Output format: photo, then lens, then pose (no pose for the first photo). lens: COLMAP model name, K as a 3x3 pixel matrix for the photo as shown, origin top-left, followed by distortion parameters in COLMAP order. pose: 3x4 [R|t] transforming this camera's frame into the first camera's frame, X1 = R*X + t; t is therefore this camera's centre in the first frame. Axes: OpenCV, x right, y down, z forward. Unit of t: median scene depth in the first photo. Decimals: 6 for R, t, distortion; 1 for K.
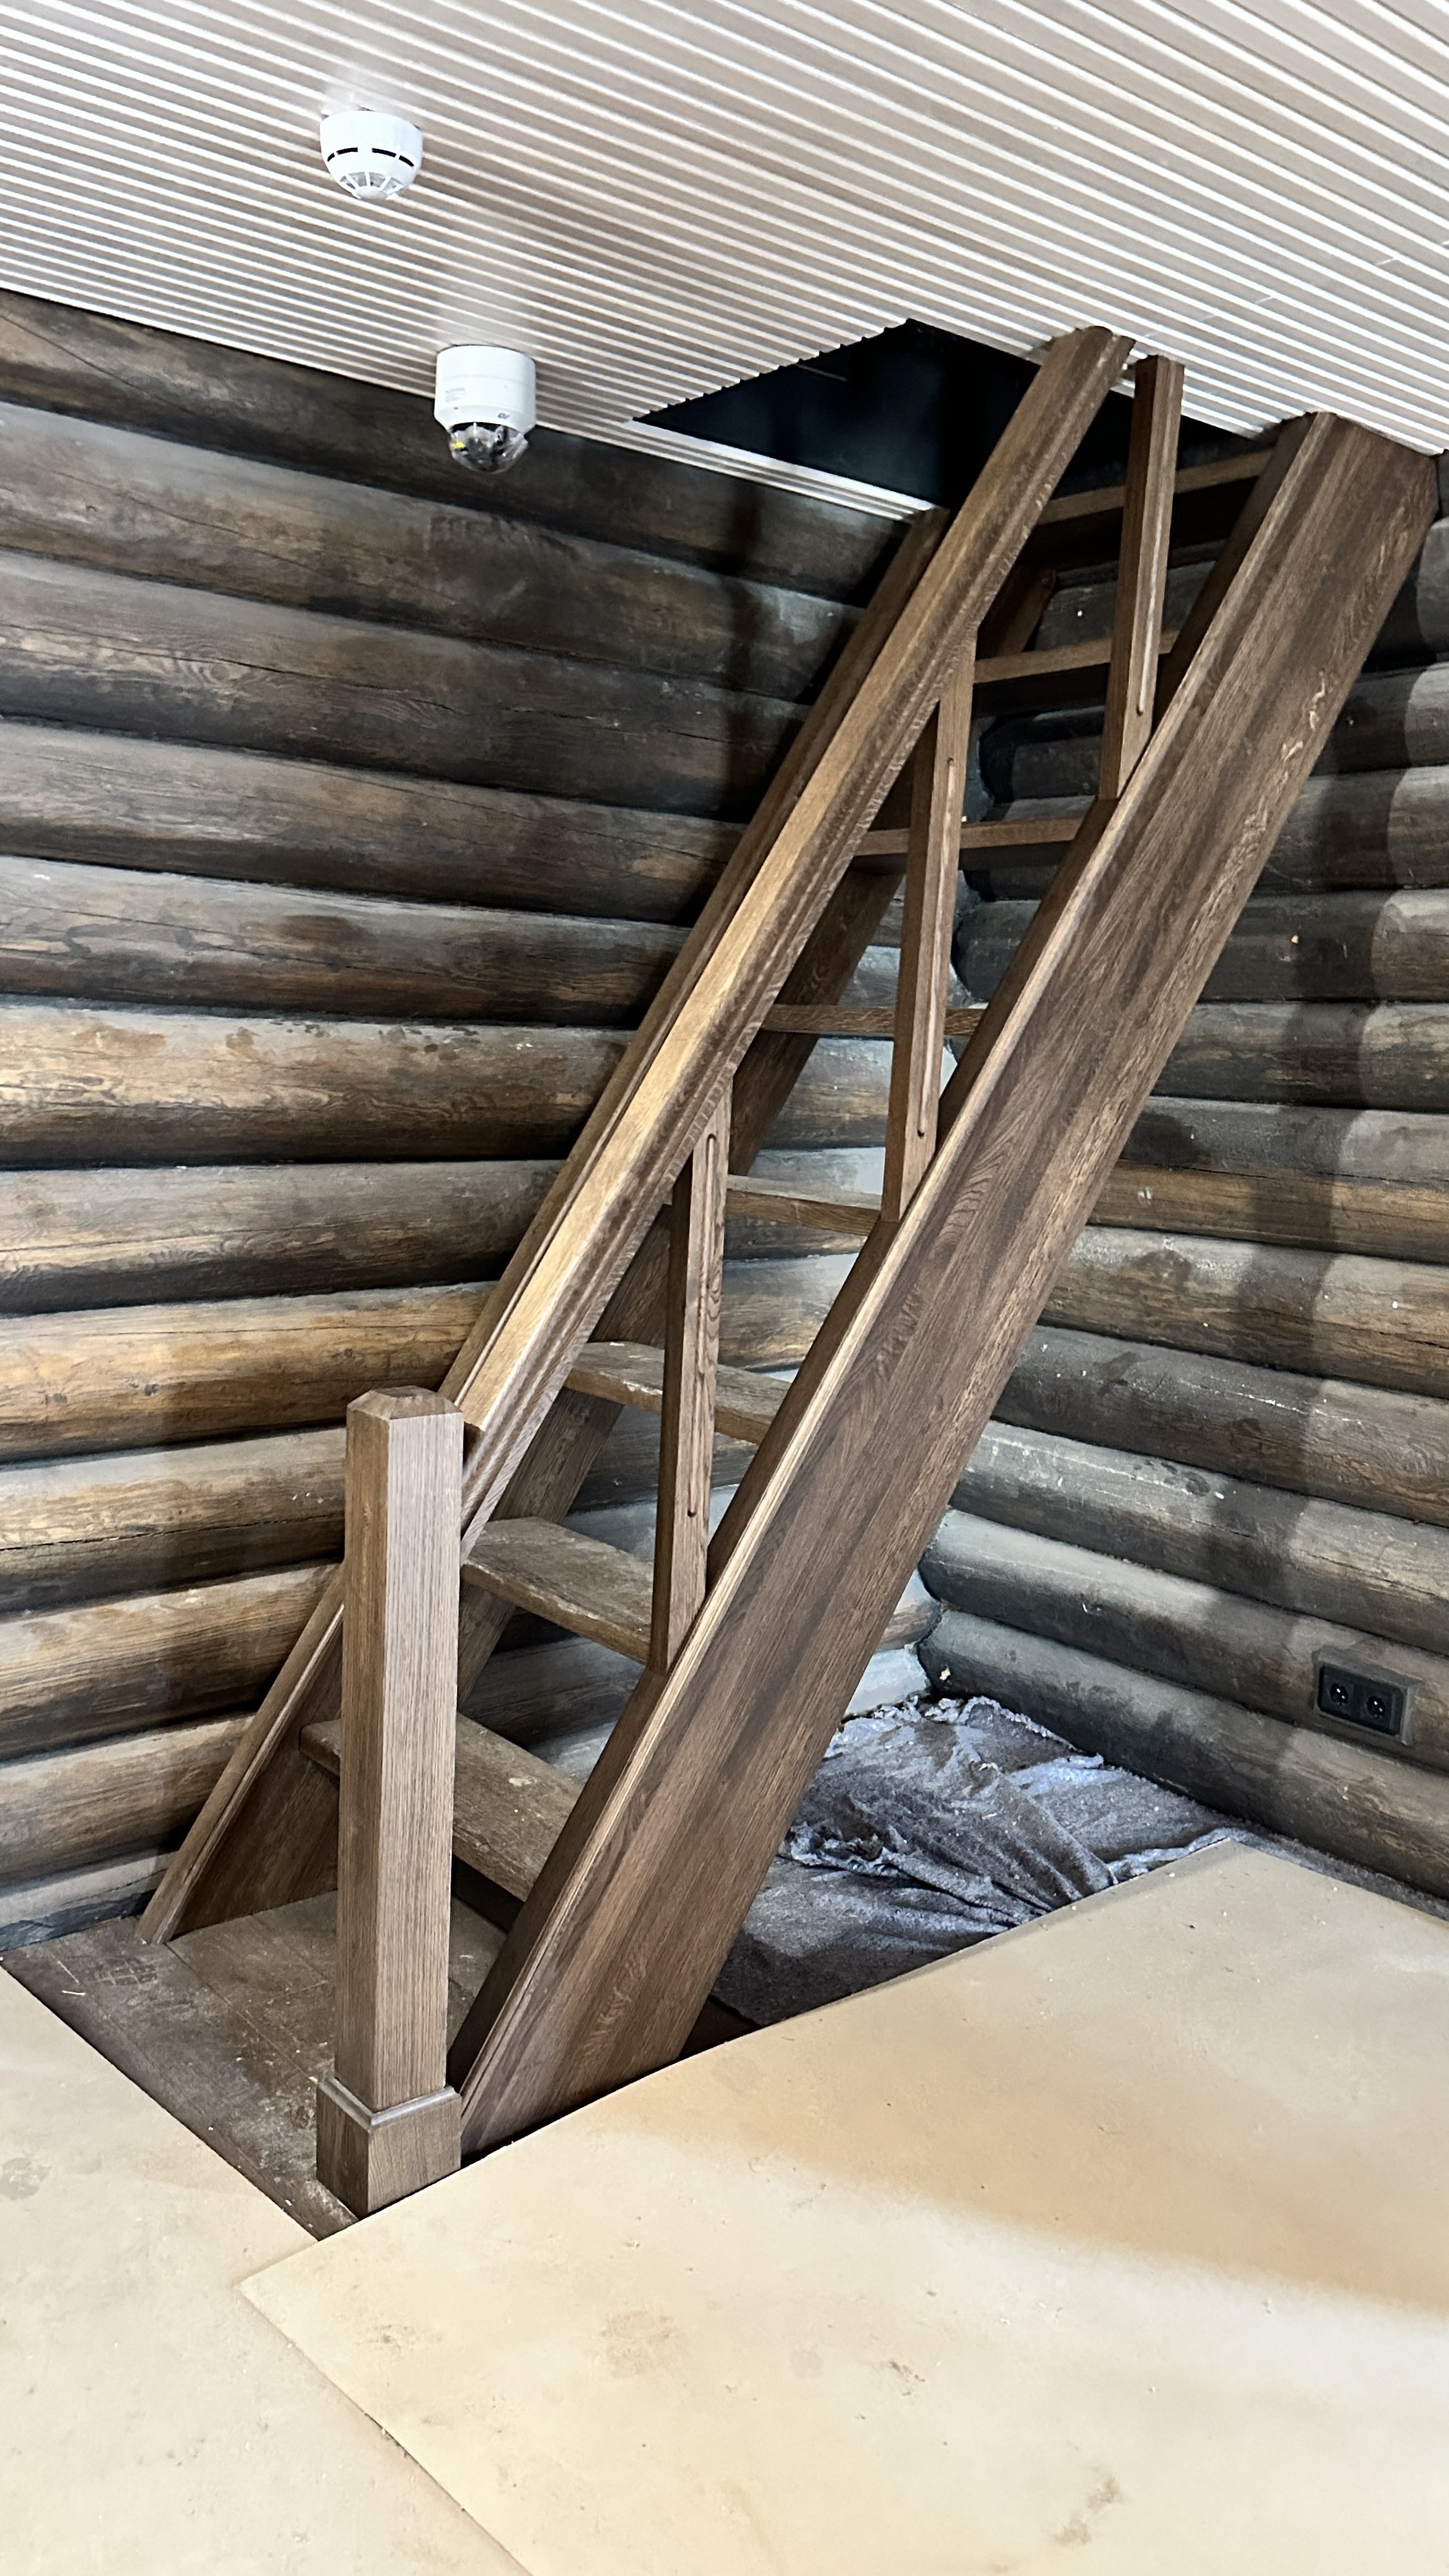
lens RADIAL K [[1976.7, 0, 832.7], [0, 1976.7, 1354.4], [0, 0, 1]] dist [0.133699, -0.318482]
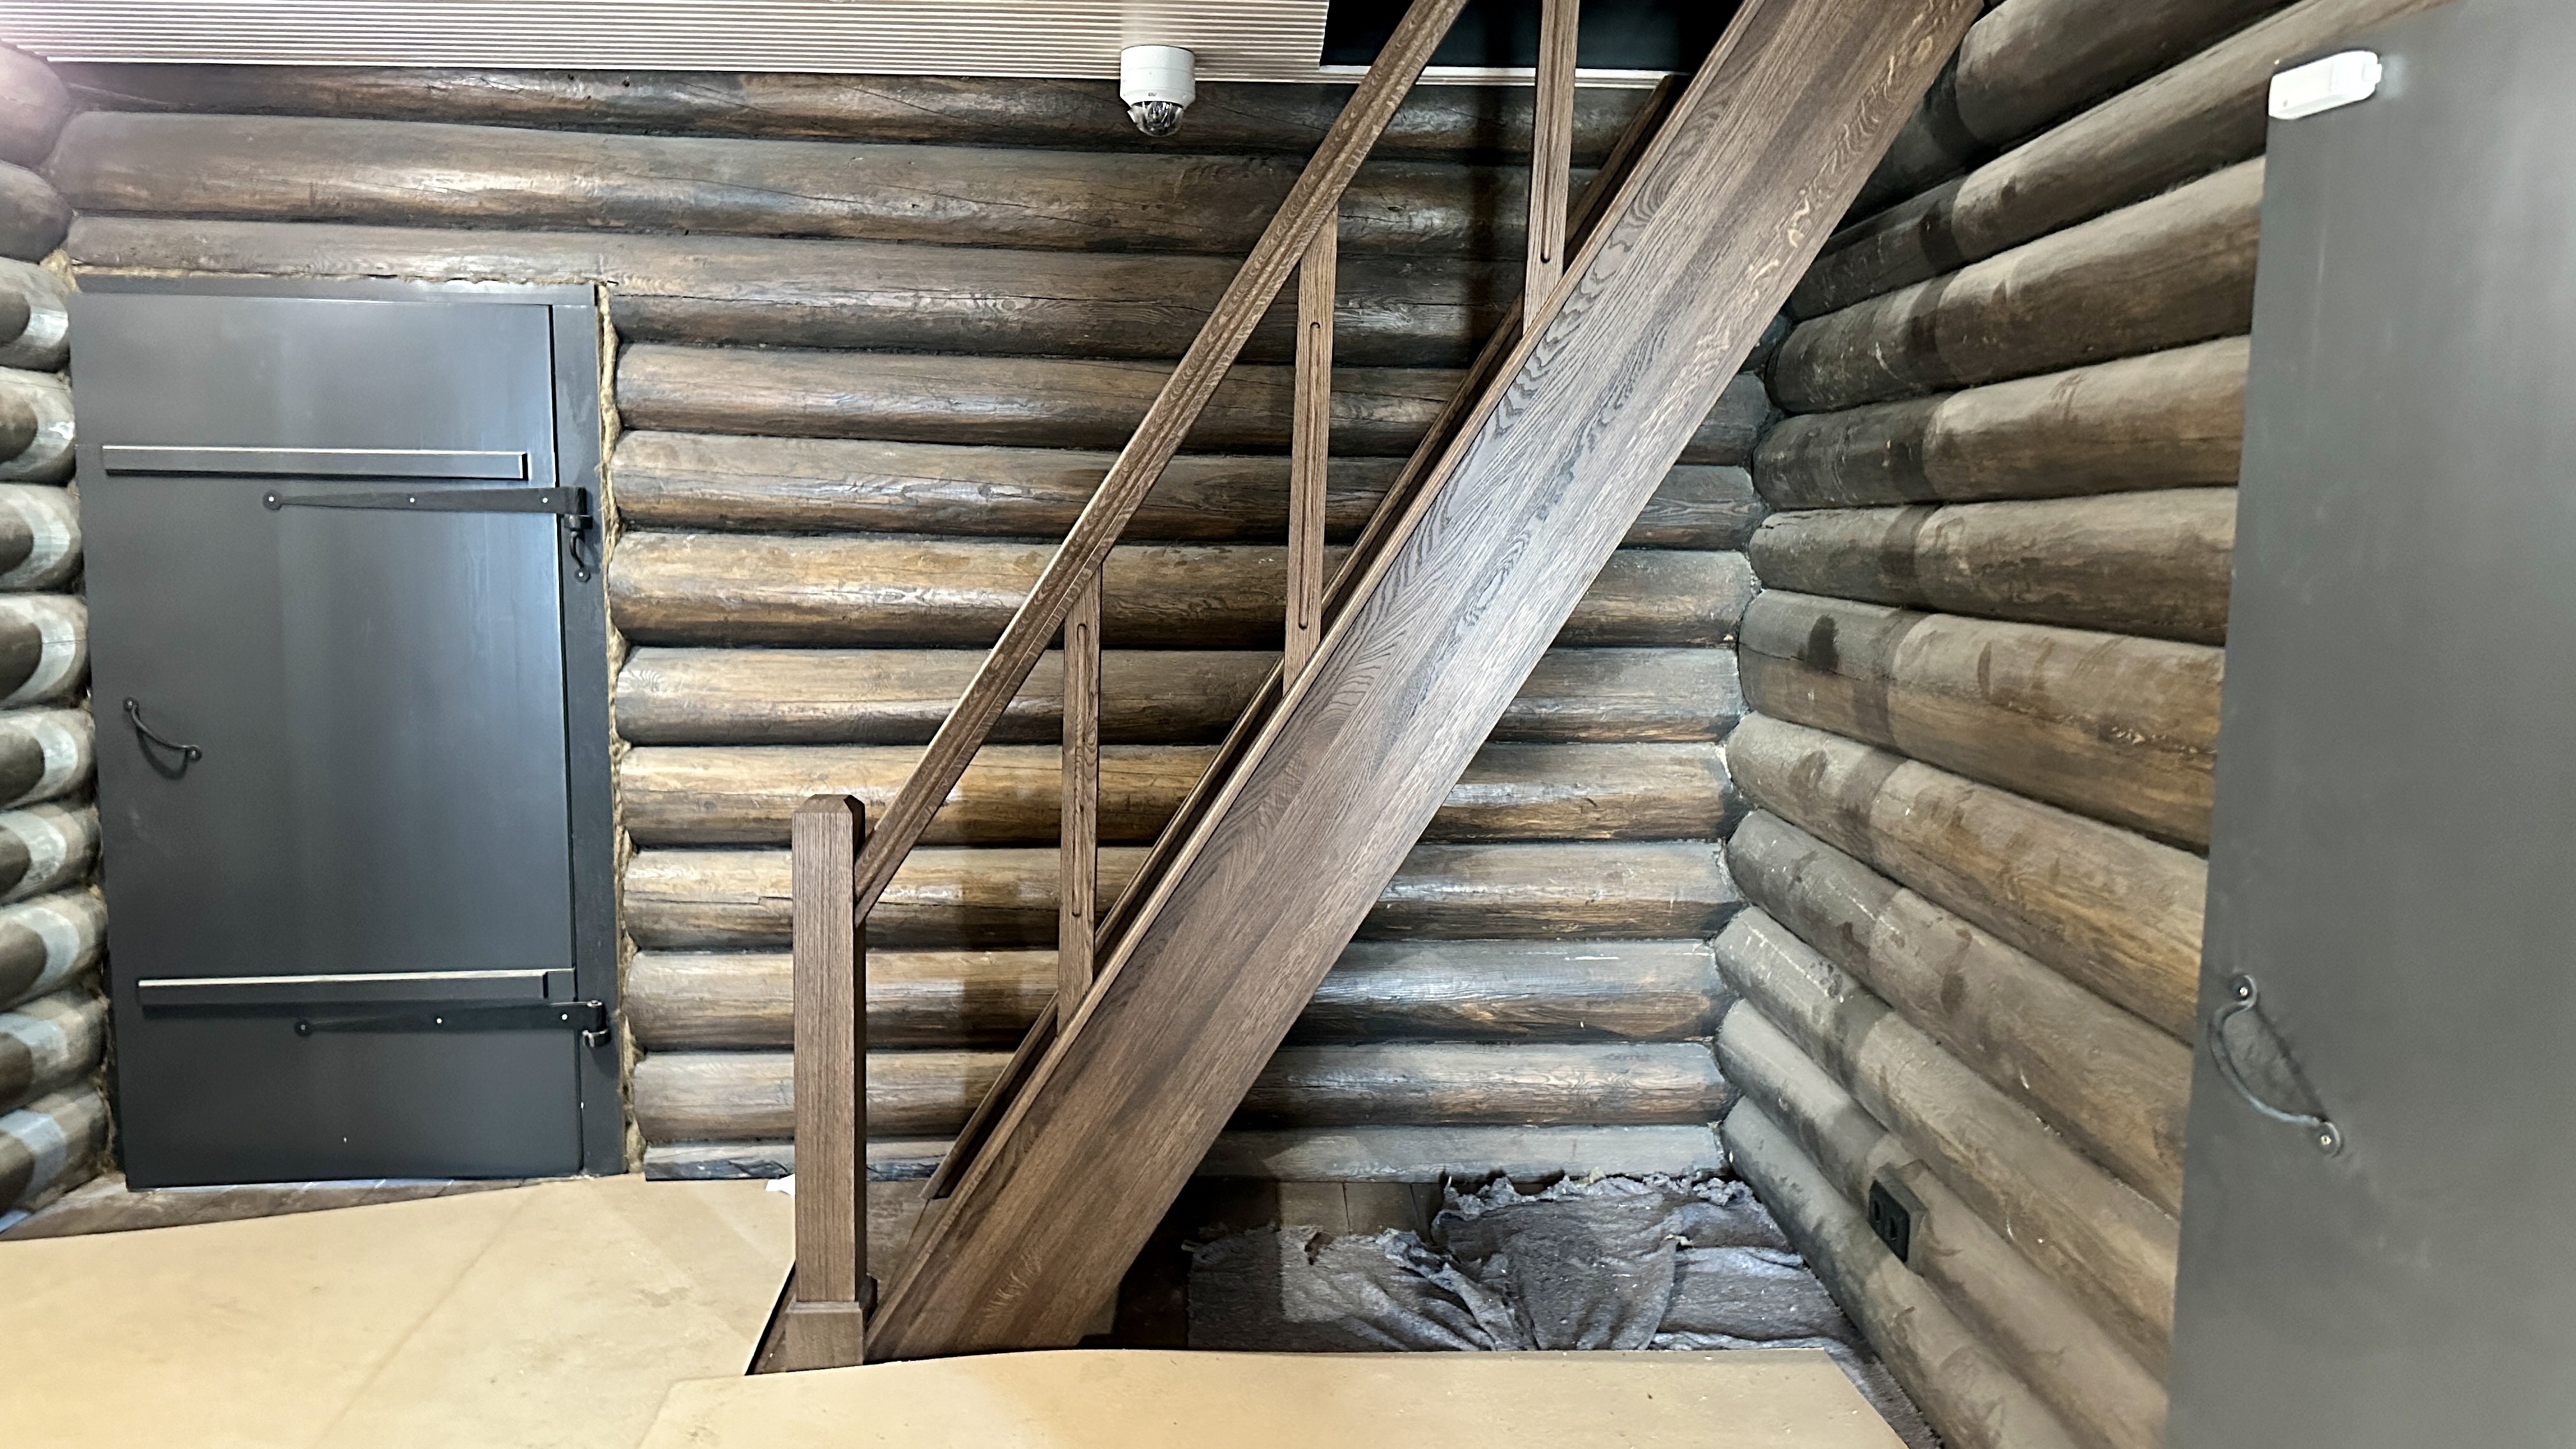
lens RADIAL K [[1858.4, 0, 1288.0], [0, 1858.4, 724.5], [0, 0, 1]] dist [0.072903, -0.001139]
pose [[0.782814, 0.040630, -0.620927, 0.661801], [-0.084285, 0.995593, -0.041114, -0.004426], [0.616521, 0.084520, 0.782789, 0.101831]]
